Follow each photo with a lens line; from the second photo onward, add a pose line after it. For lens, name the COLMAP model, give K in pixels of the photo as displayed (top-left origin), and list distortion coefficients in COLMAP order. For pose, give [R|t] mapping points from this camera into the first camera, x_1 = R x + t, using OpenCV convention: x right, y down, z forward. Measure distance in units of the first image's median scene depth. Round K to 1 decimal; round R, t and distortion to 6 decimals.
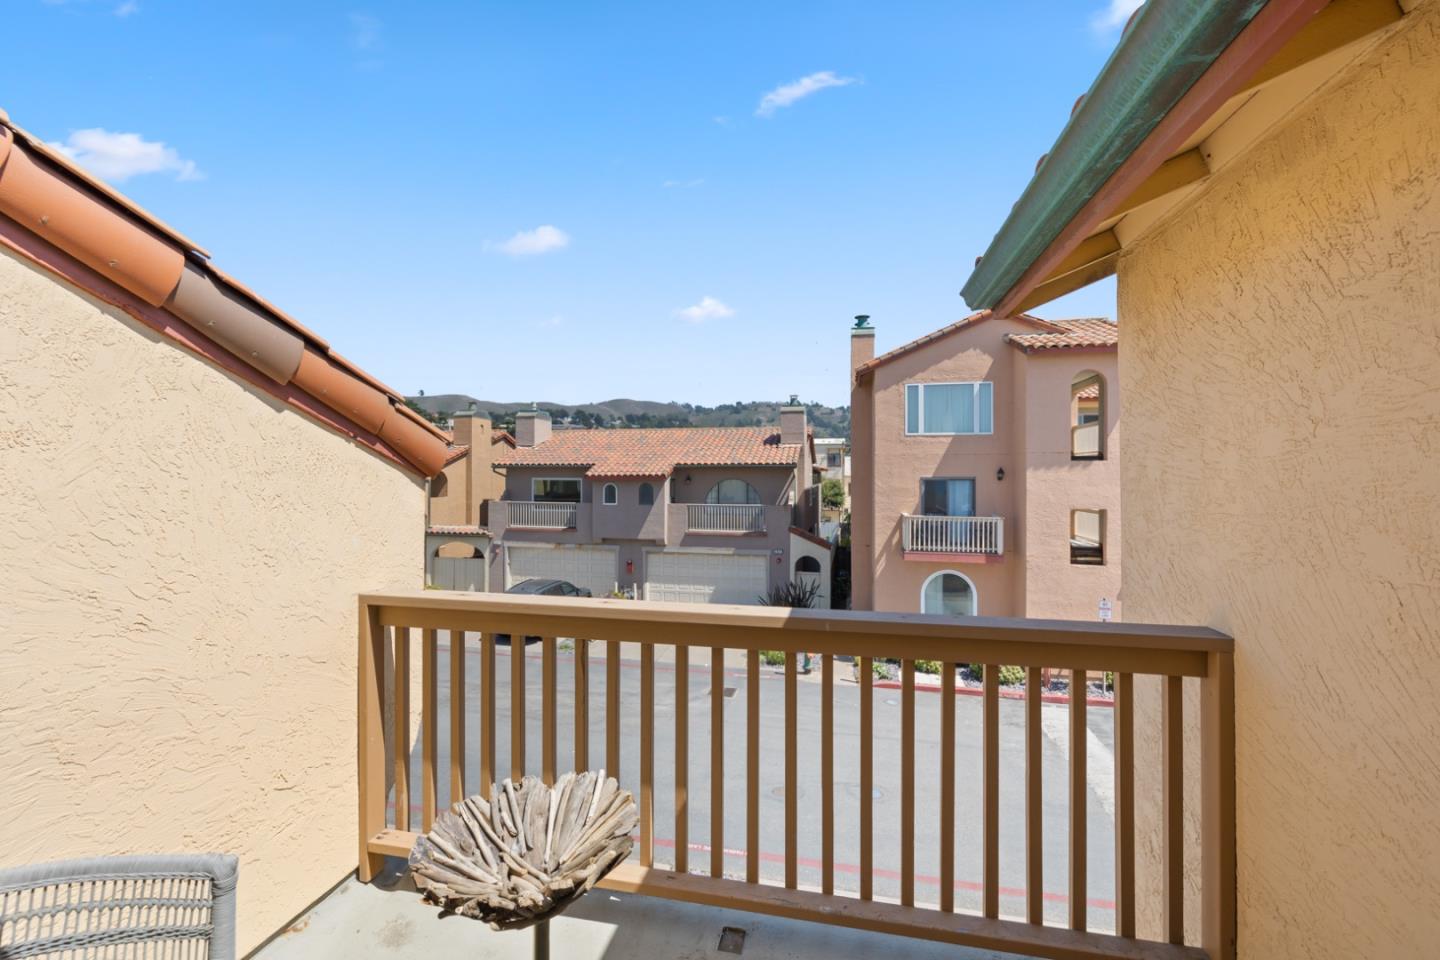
lens RADIAL K [[602.3, 0, 719.1], [0, 602.3, 477.6], [0, 0, 1]] dist [0.000196, 0.000045]
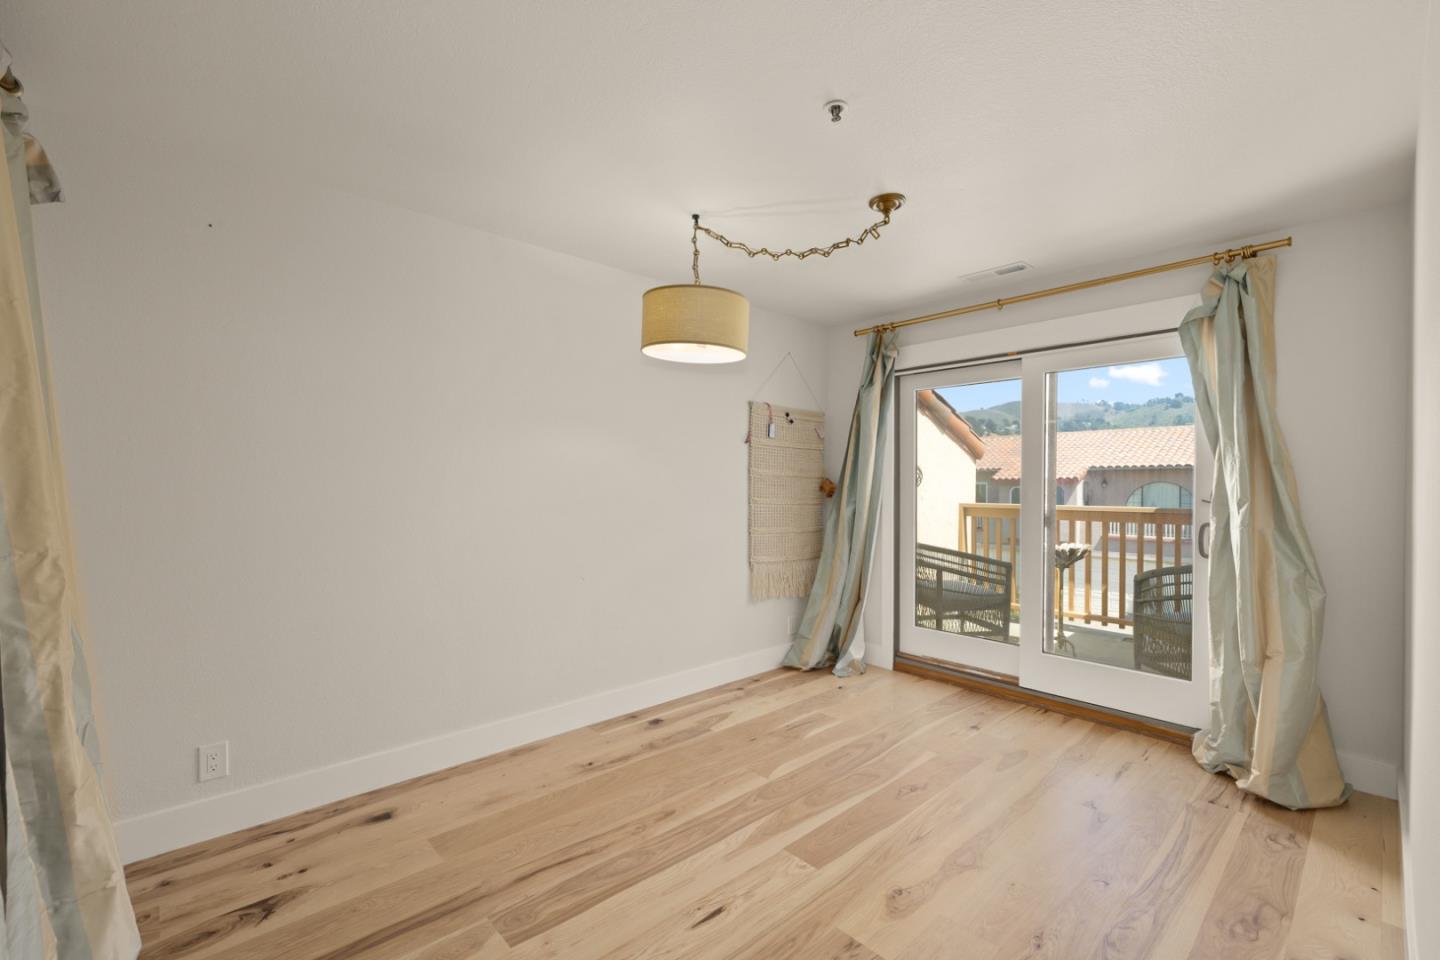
lens RADIAL K [[602.3, 0, 719.6], [0, 602.3, 490.6], [0, 0, 1]] dist [0.000196, 0.000045]
pose [[0.814603, 0.005750, -0.579990, 0.006577], [-0.002668, 0.999977, 0.006166, 0.011655], [0.580013, -0.003476, 0.814600, -0.159458]]
